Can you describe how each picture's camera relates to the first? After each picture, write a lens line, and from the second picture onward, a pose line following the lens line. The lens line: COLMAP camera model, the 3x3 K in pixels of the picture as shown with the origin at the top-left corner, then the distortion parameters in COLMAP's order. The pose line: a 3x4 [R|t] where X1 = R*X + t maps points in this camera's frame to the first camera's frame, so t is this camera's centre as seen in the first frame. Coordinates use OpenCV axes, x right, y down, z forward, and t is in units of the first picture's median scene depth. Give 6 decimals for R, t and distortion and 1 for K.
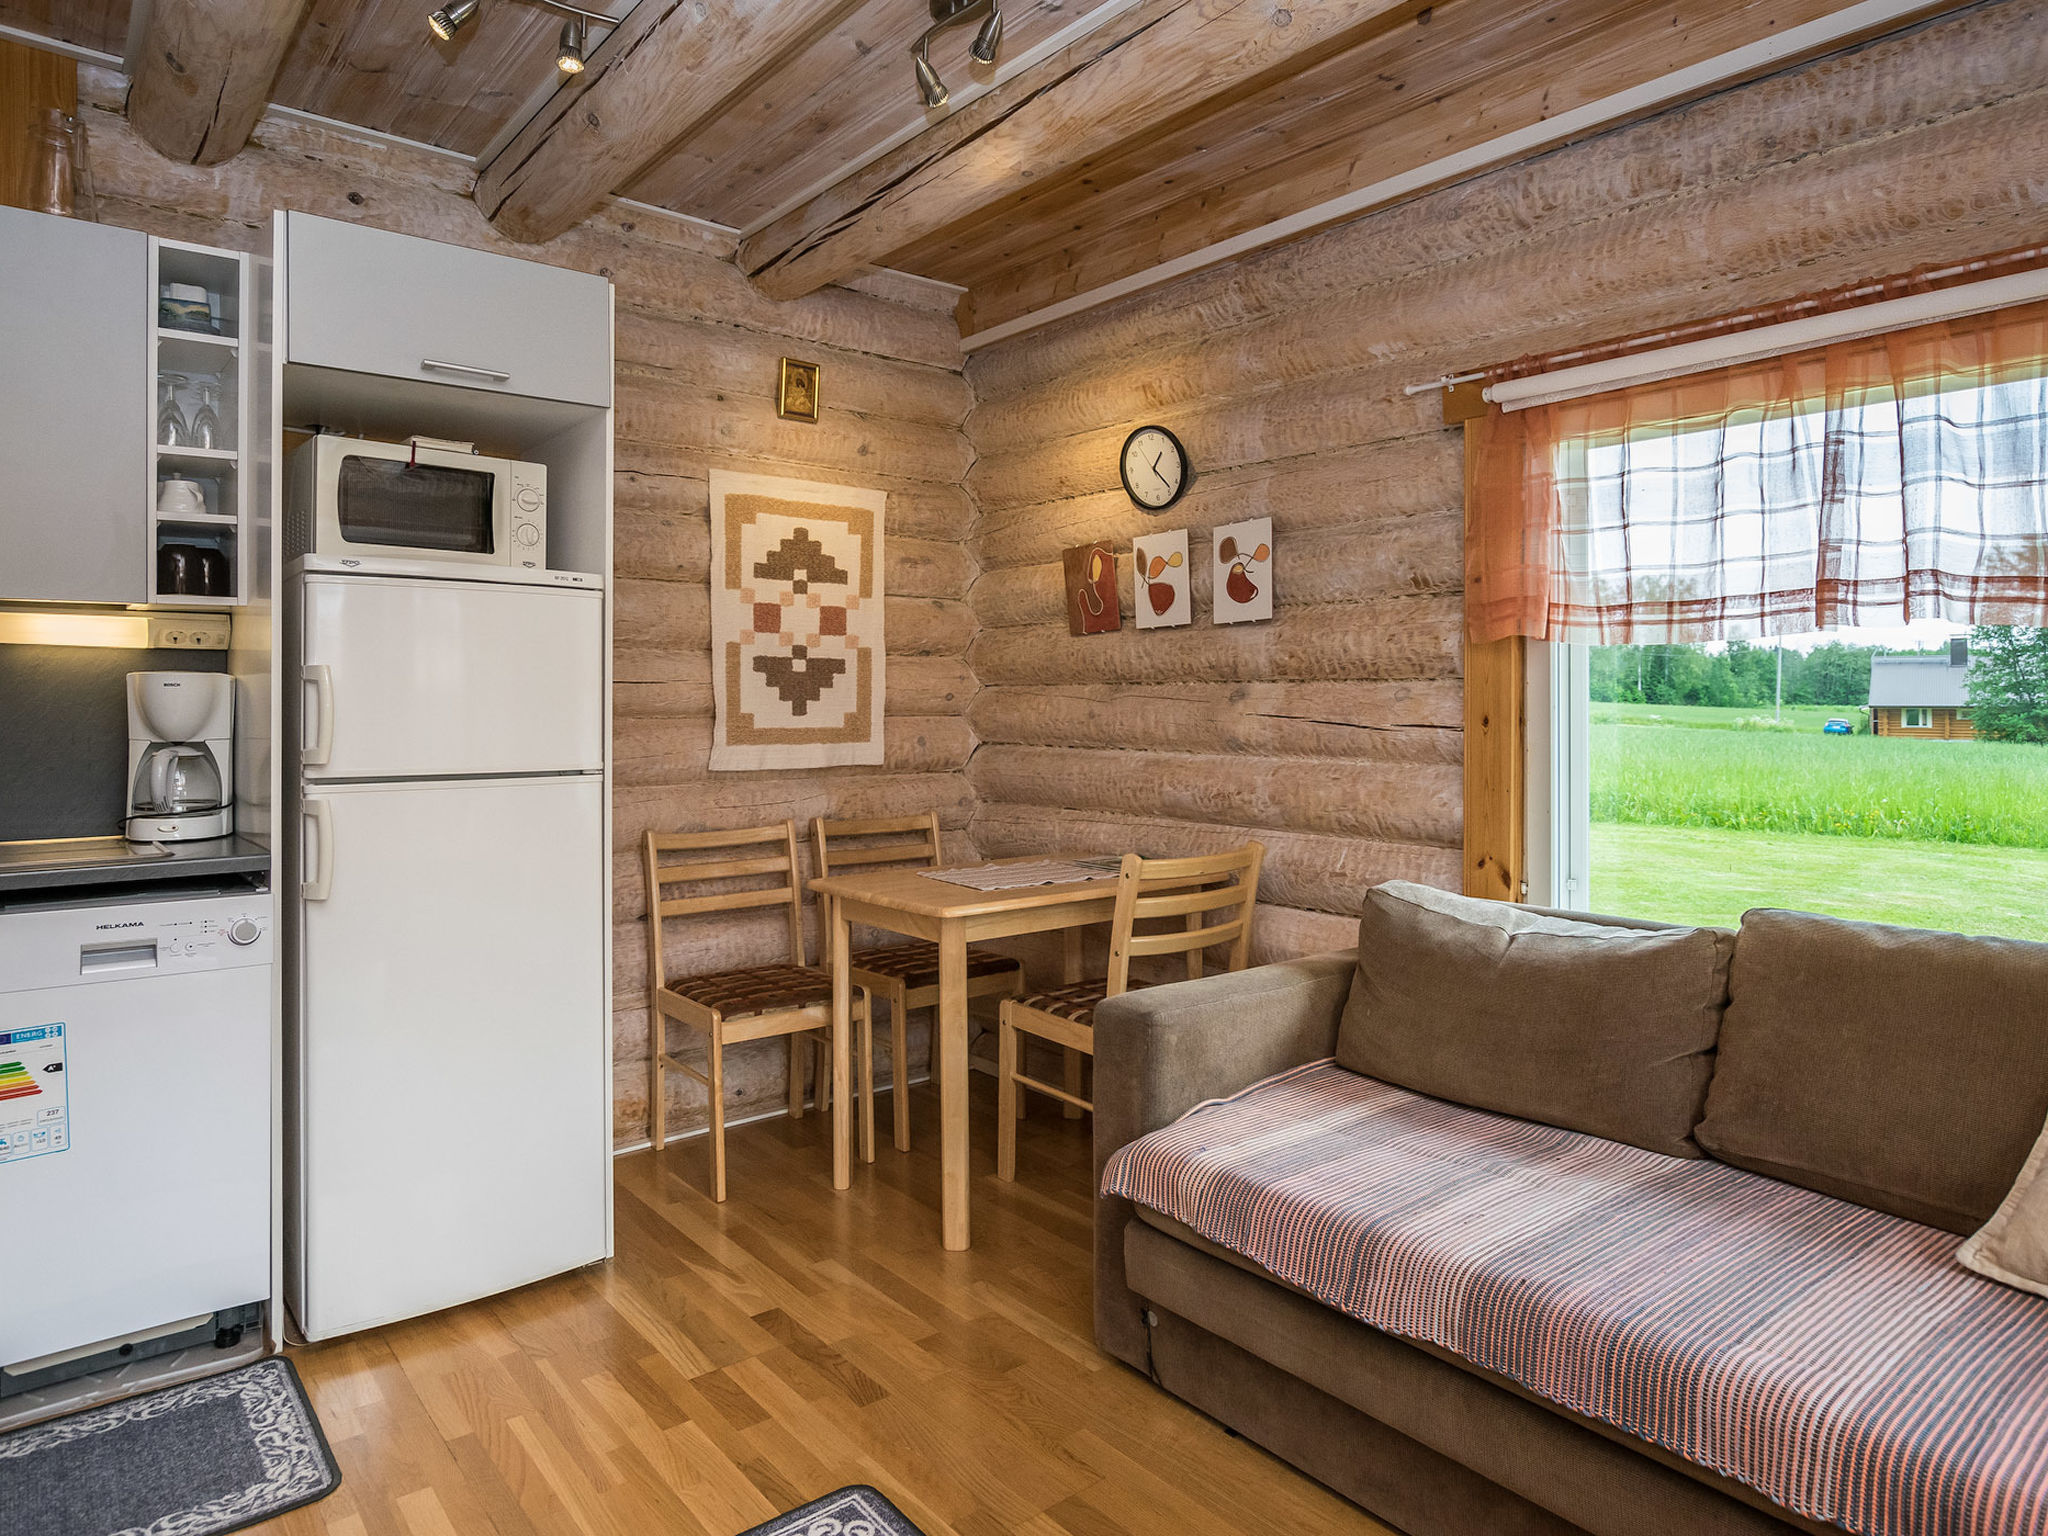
lens RADIAL K [[1272.8, 0, 1016.2], [0, 1272.8, 709.1], [0, 0, 1]] dist [0.000602, -0.001608]
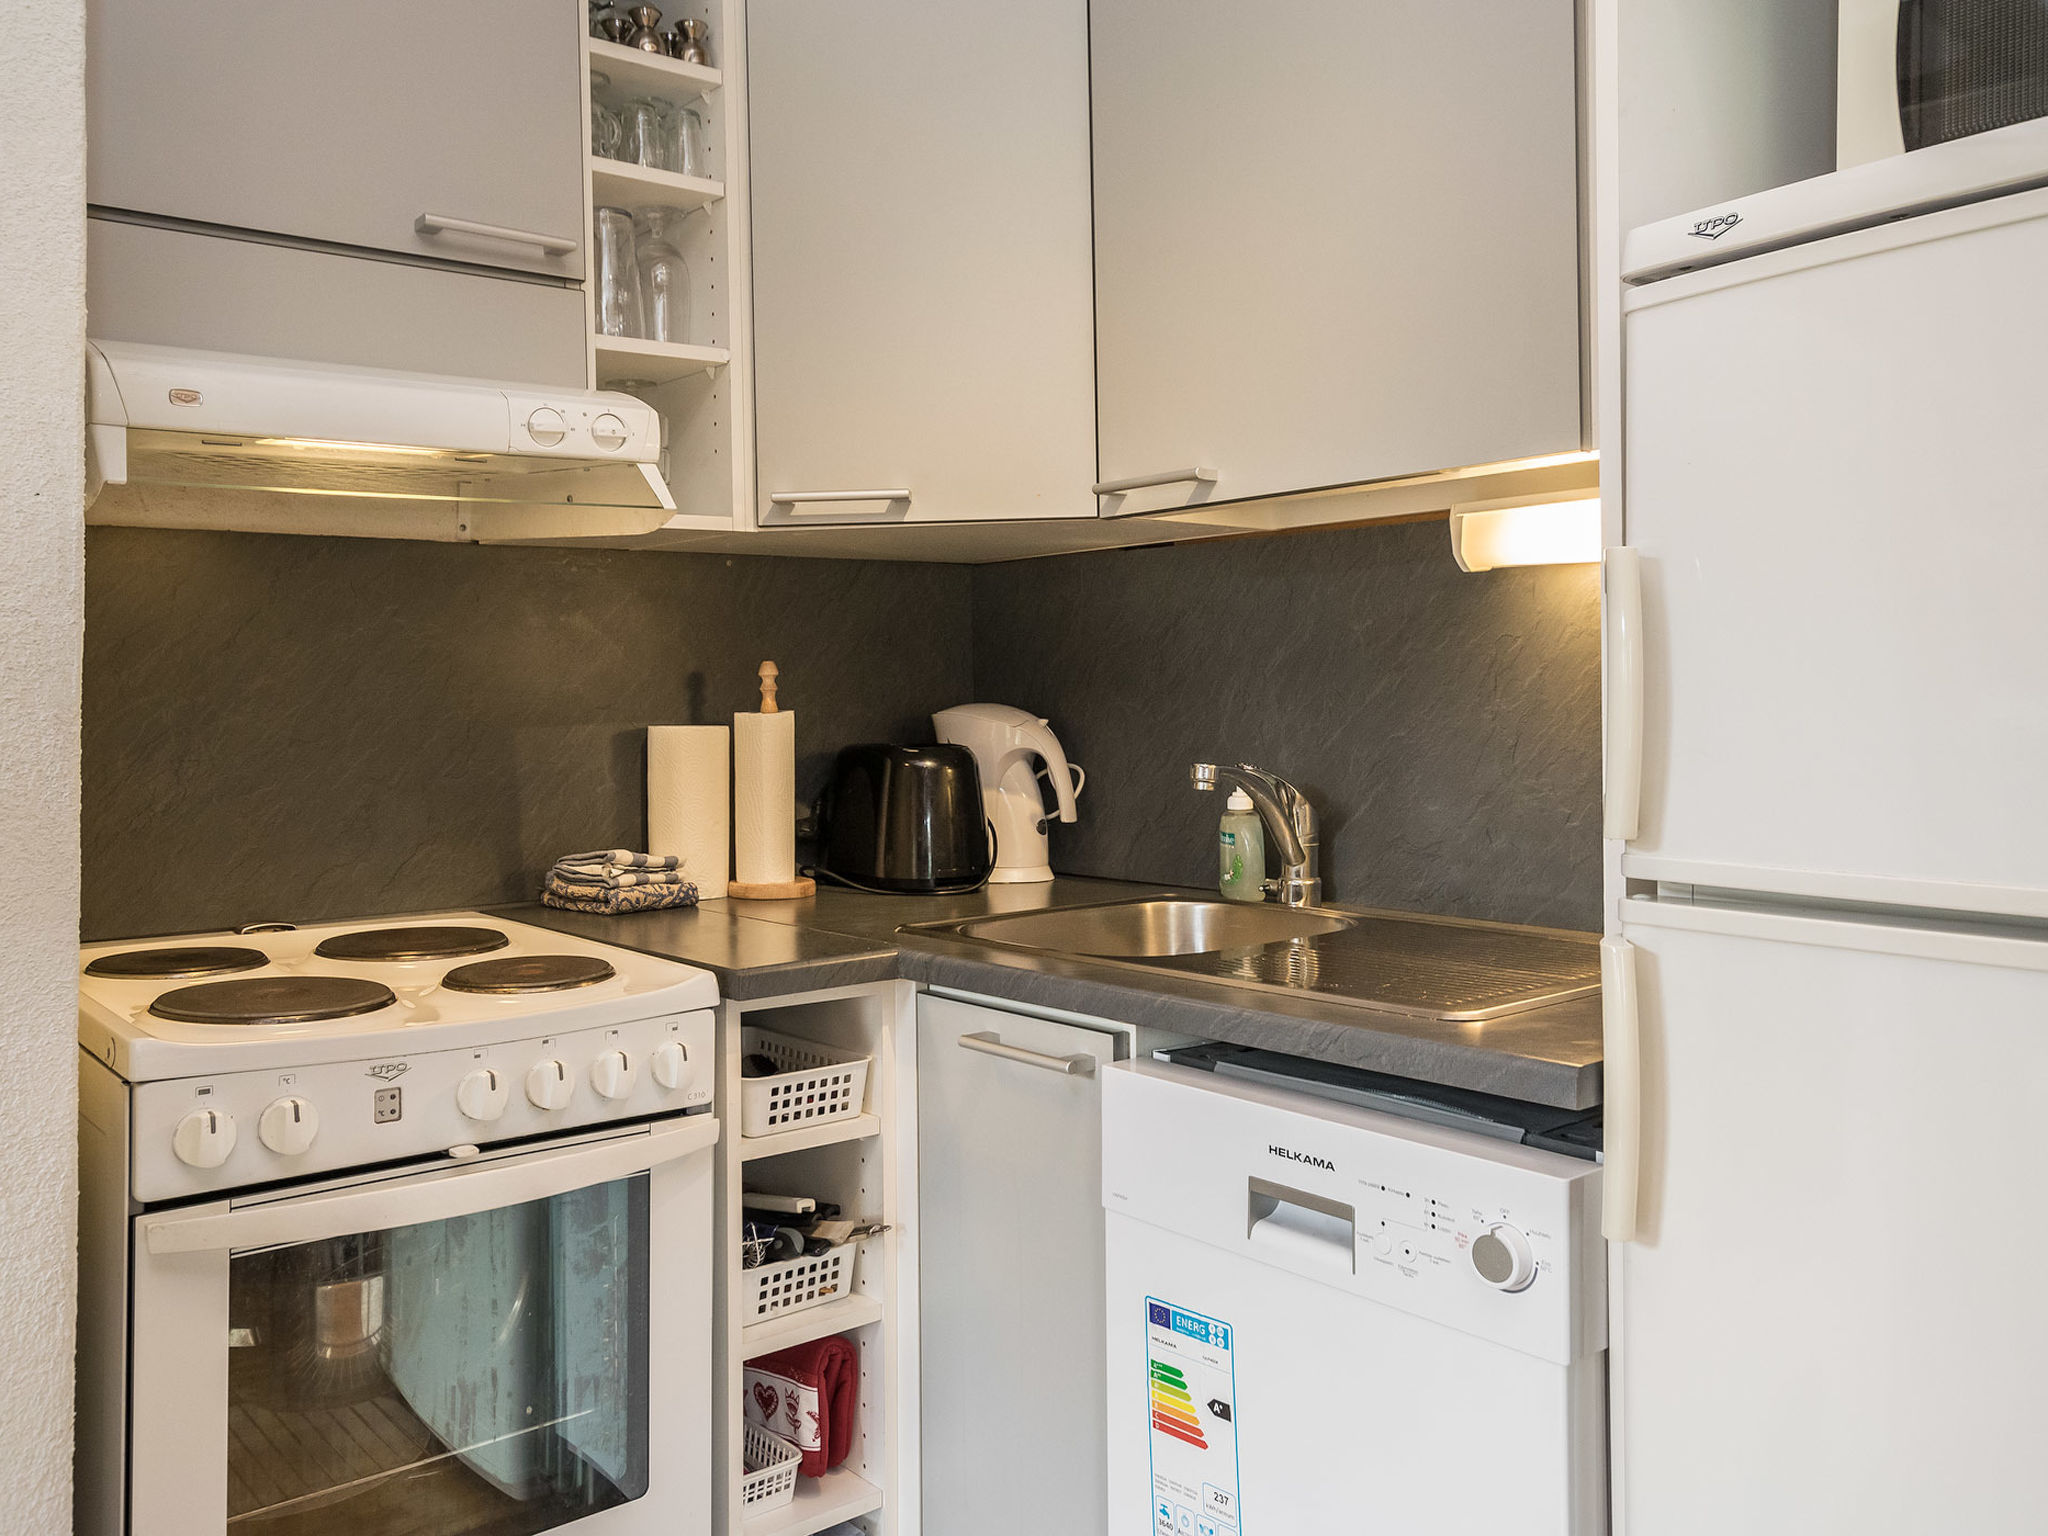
lens RADIAL K [[1637.3, 0, 1029.0], [0, 1637.3, 724.1], [0, 0, 1]] dist [0.014651, 0.009568]
pose [[0.018698, 0.013594, -0.999733, -0.095733], [0.005334, 0.999892, 0.013696, 0.004700], [0.999811, -0.005588, 0.018624, 0.717882]]
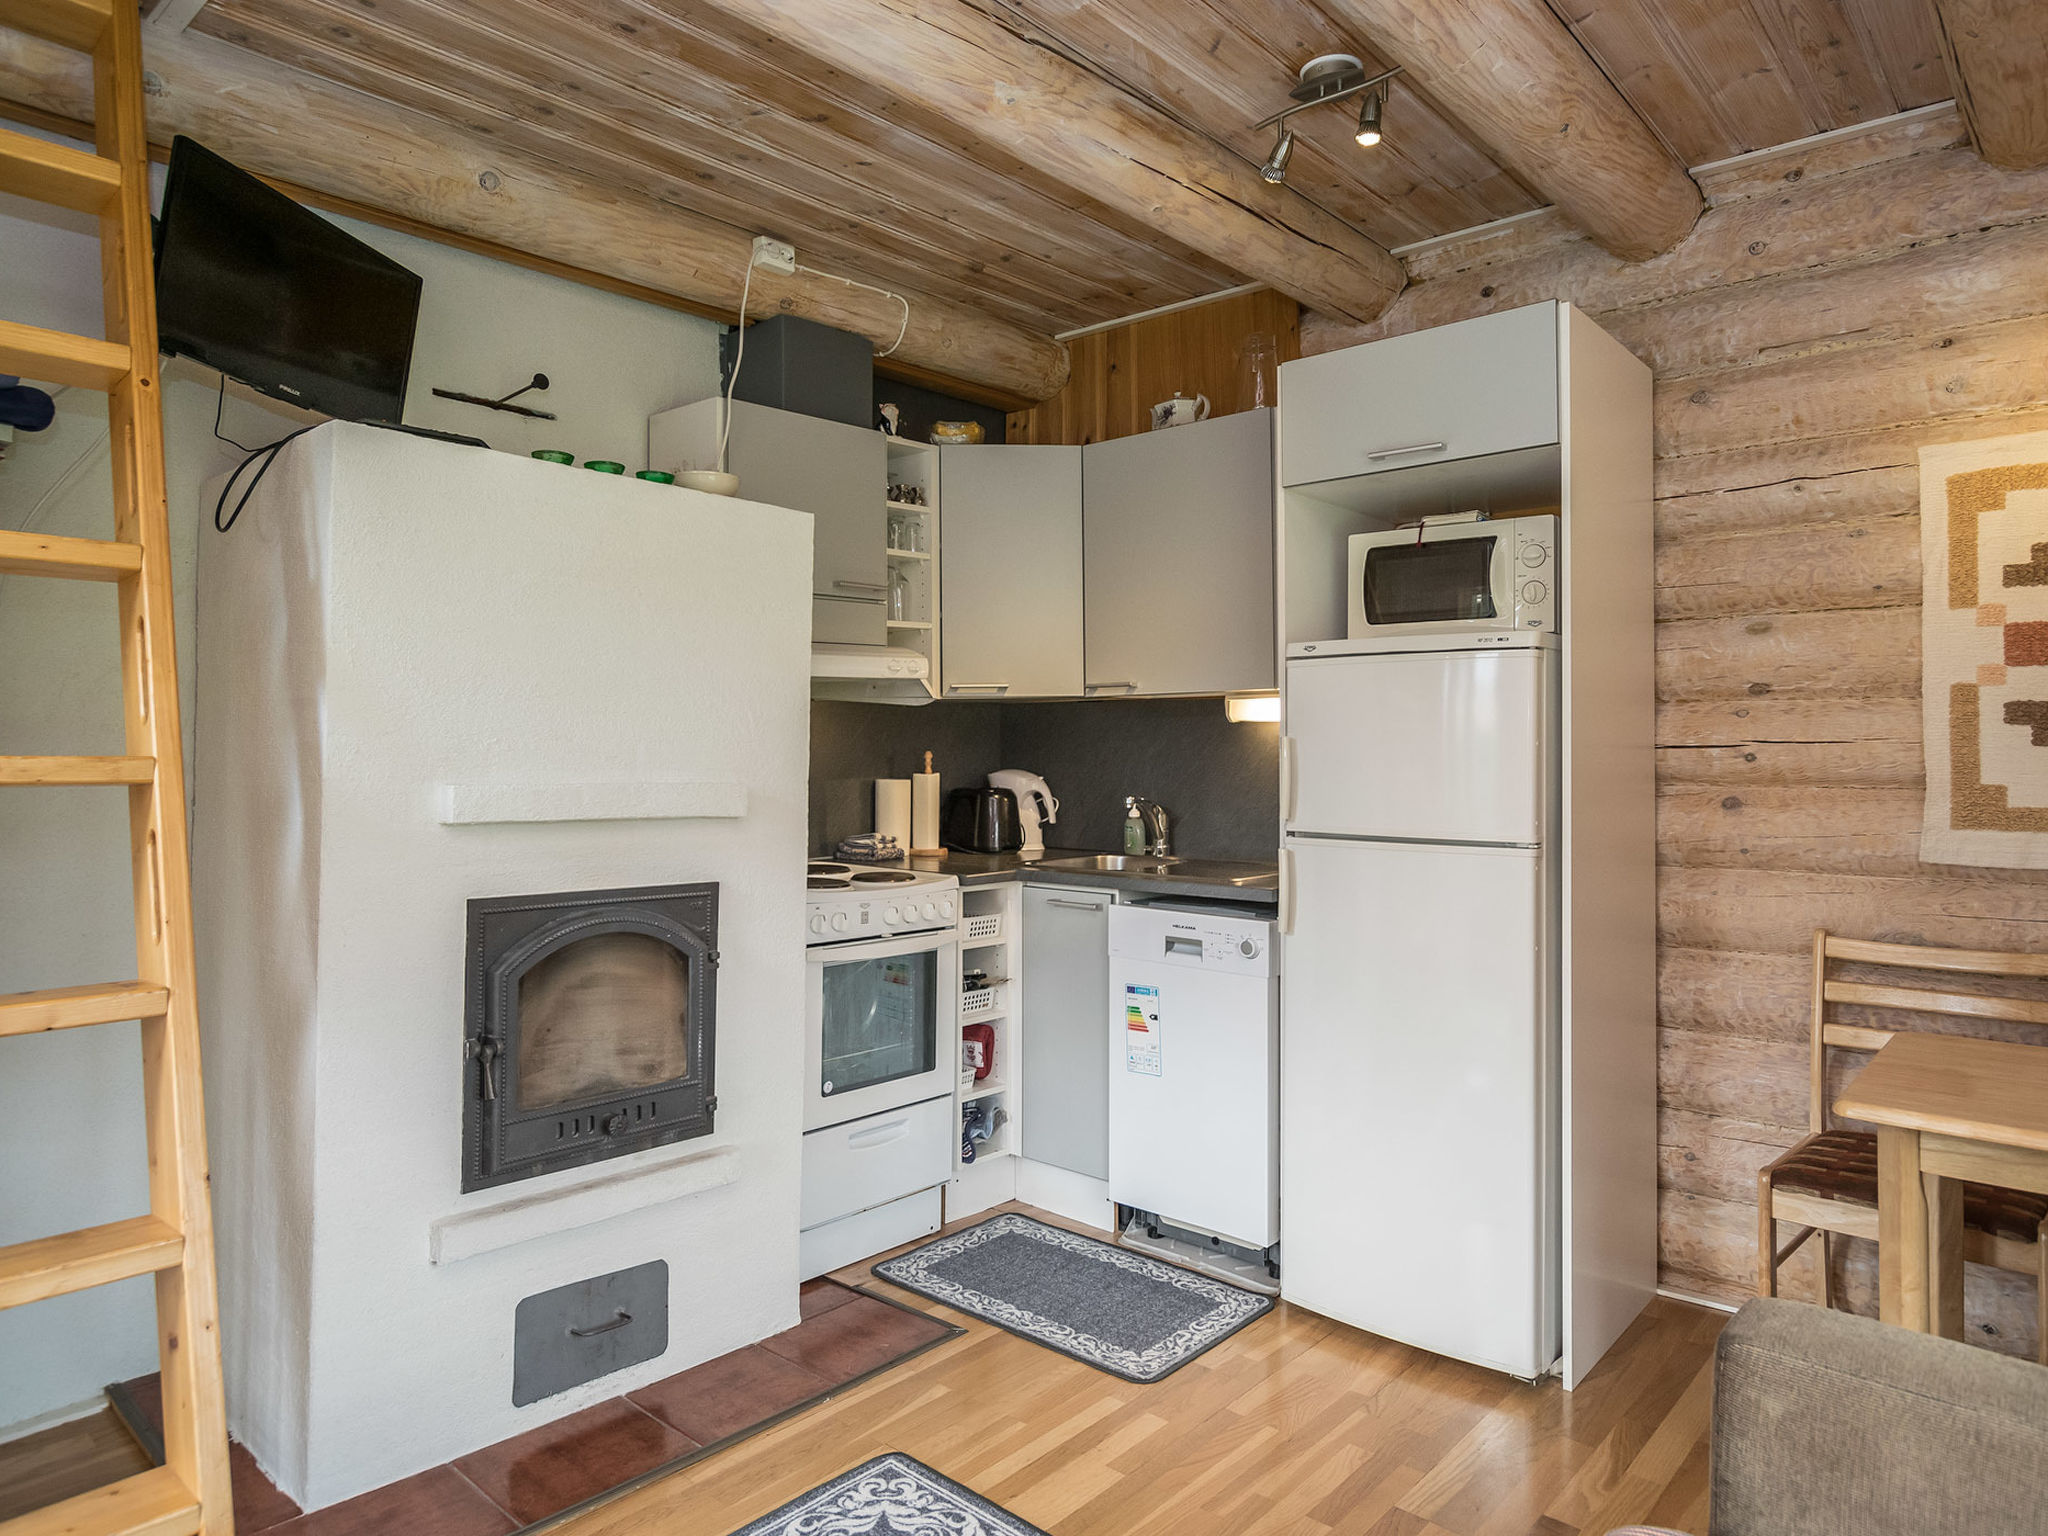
lens RADIAL K [[1272.8, 0, 1029.7], [0, 1272.8, 753.0], [0, 0, 1]] dist [0.000602, -0.001608]
pose [[0.153460, 0.004624, -0.988144, 0.517078], [-0.002816, 0.999987, 0.004242, -0.020398], [0.988151, 0.002132, 0.153471, 0.498623]]
